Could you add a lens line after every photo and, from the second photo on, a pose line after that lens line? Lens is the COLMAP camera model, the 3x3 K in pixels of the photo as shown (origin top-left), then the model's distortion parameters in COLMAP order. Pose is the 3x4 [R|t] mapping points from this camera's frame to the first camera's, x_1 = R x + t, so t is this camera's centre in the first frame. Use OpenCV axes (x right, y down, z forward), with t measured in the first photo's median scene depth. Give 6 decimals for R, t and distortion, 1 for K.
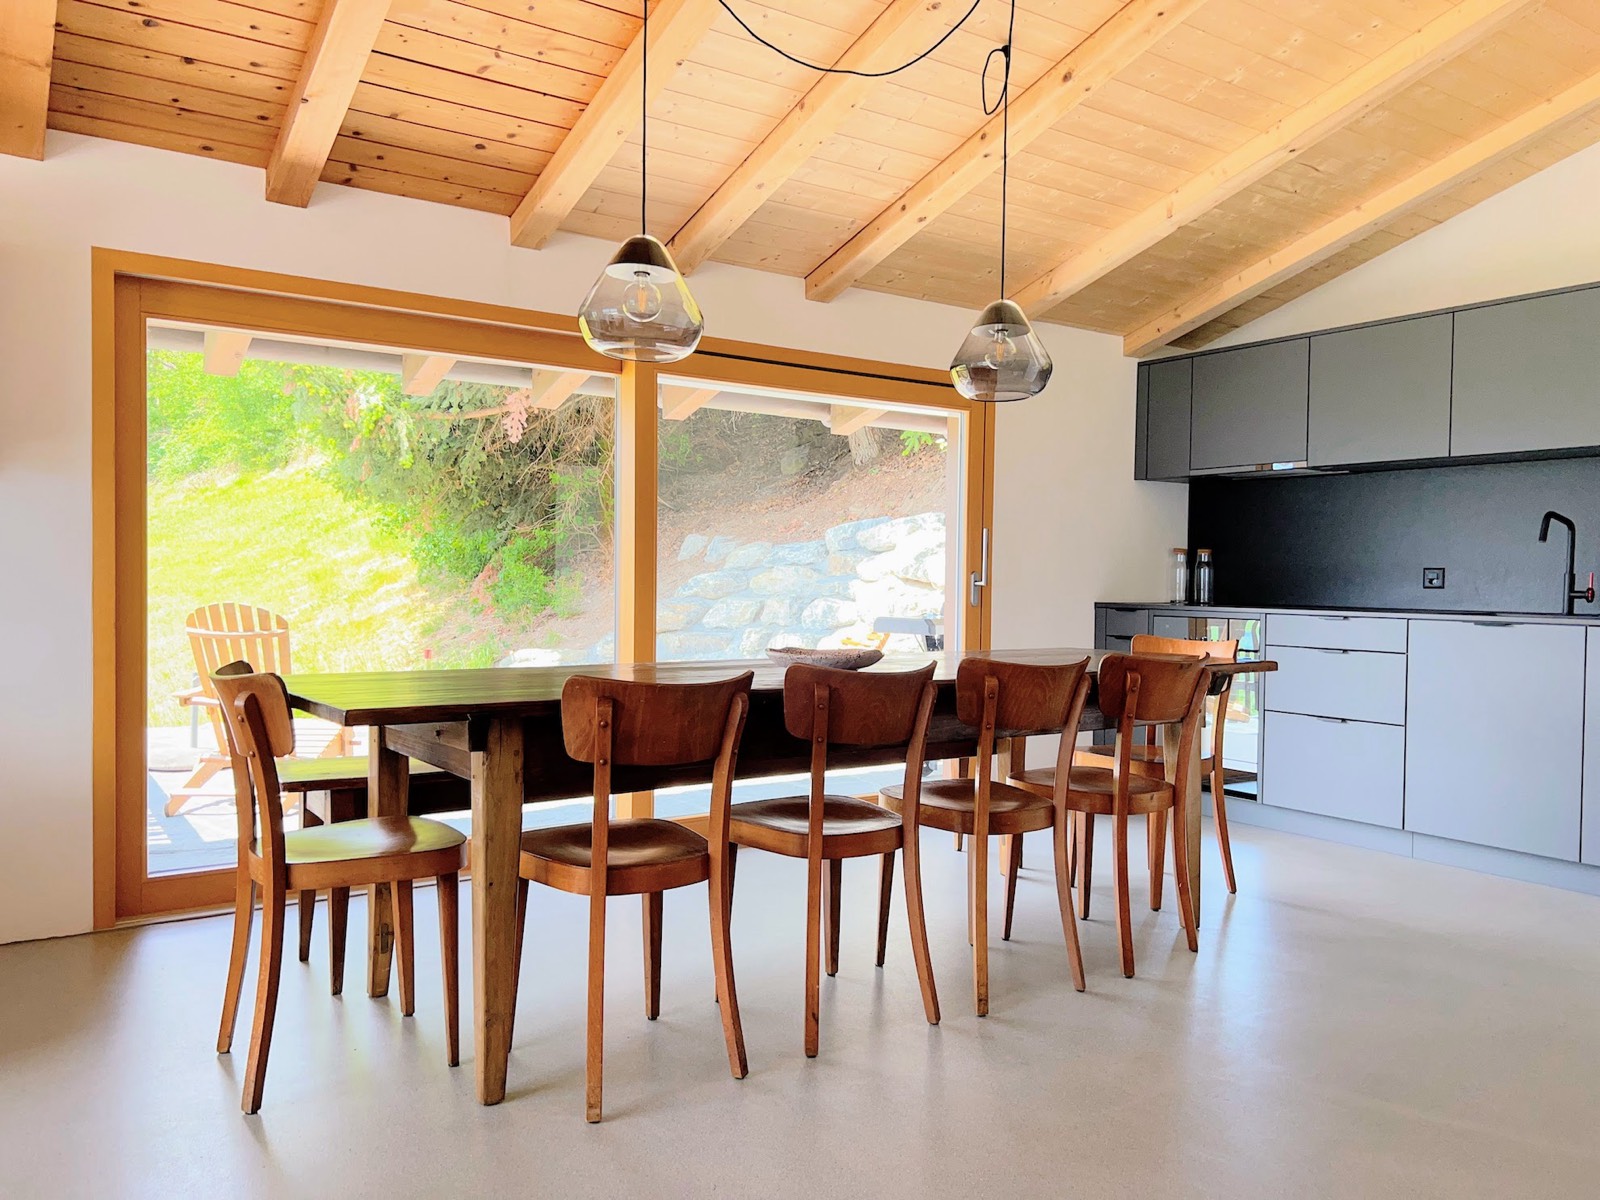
lens RADIAL K [[1206.0, 0, 800.0], [0, 1206.0, 600.0], [0, 0, 1]] dist [0.009971, 0.001700]
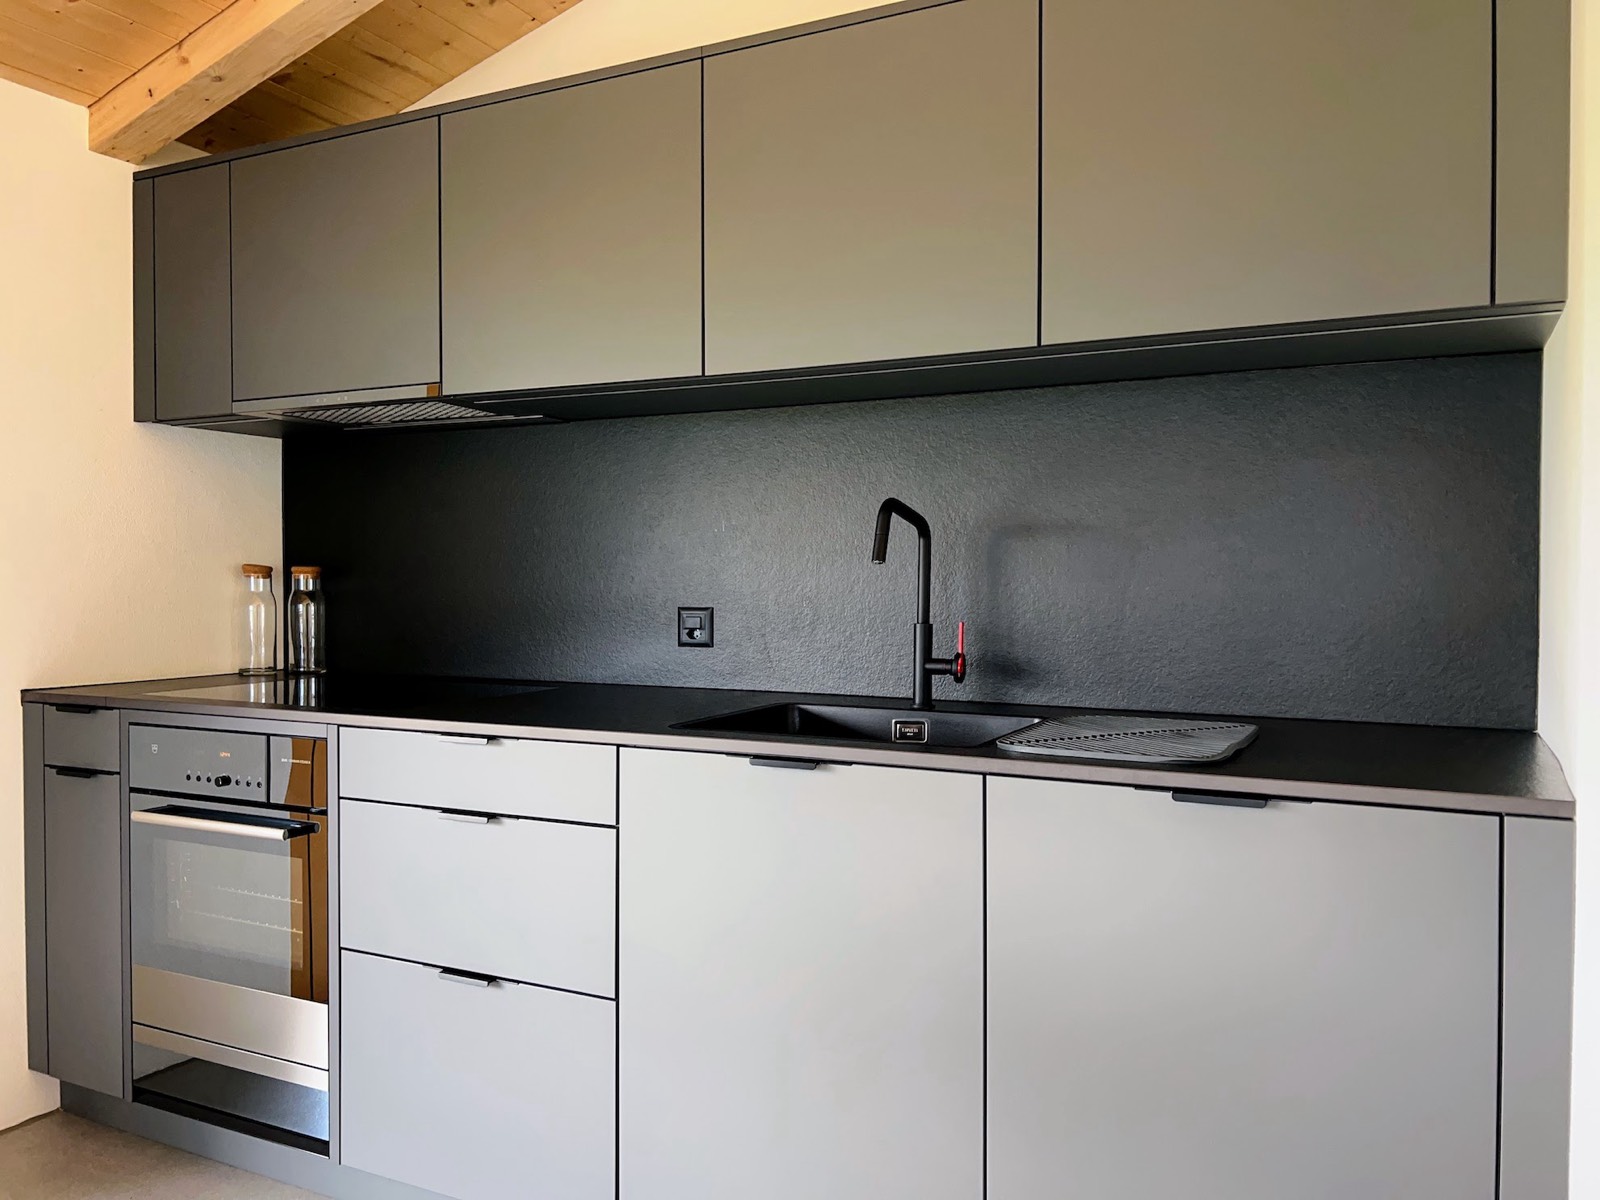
lens RADIAL K [[1190.8, 0, 800.0], [0, 1190.8, 600.0], [0, 0, 1]] dist [0.197840, -0.307998]
pose [[0.870800, -0.023749, 0.491064, 0.314538], [0.021946, 0.999715, 0.009431, -0.033779], [-0.491148, 0.002564, 0.871073, 0.536194]]
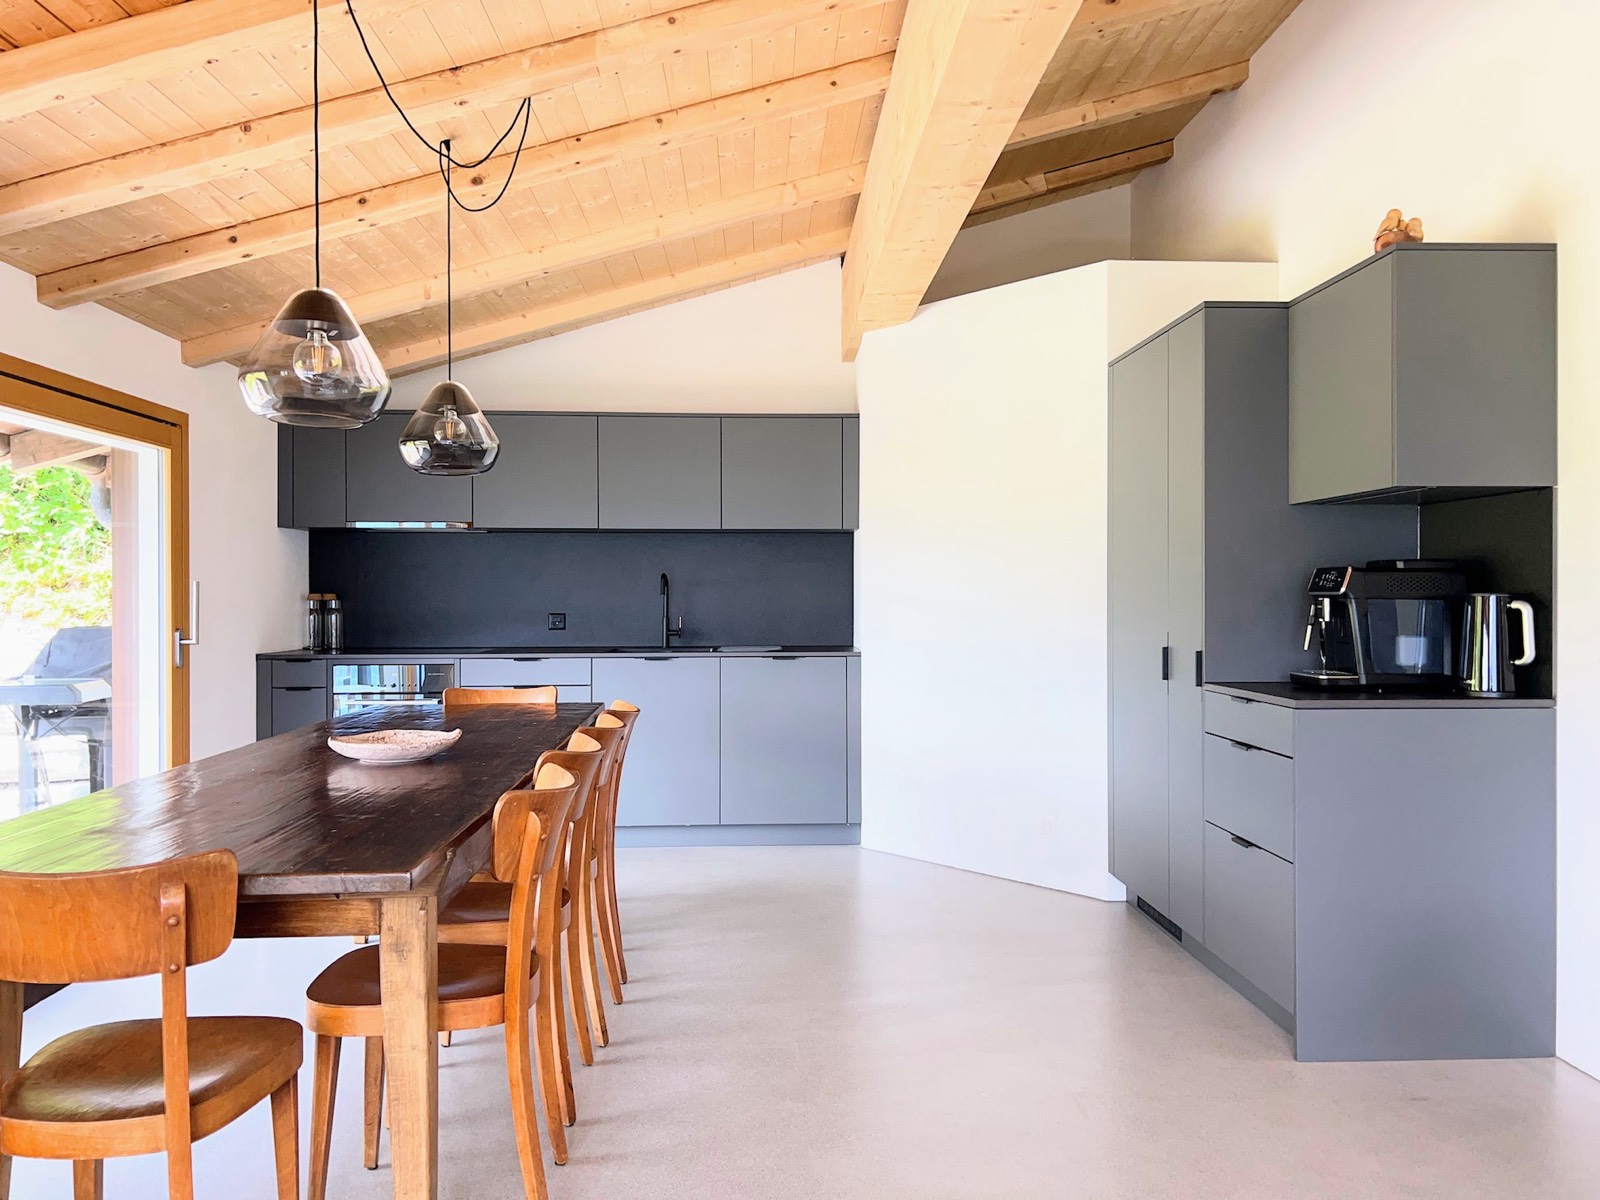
lens RADIAL K [[1206.0, 0, 800.0], [0, 1206.0, 600.0], [0, 0, 1]] dist [0.009971, 0.001700]
pose [[0.521351, -0.018324, 0.853146, -0.404955], [0.025725, 0.999653, 0.005750, -0.041278], [-0.852955, 0.018949, 0.521641, 0.142544]]
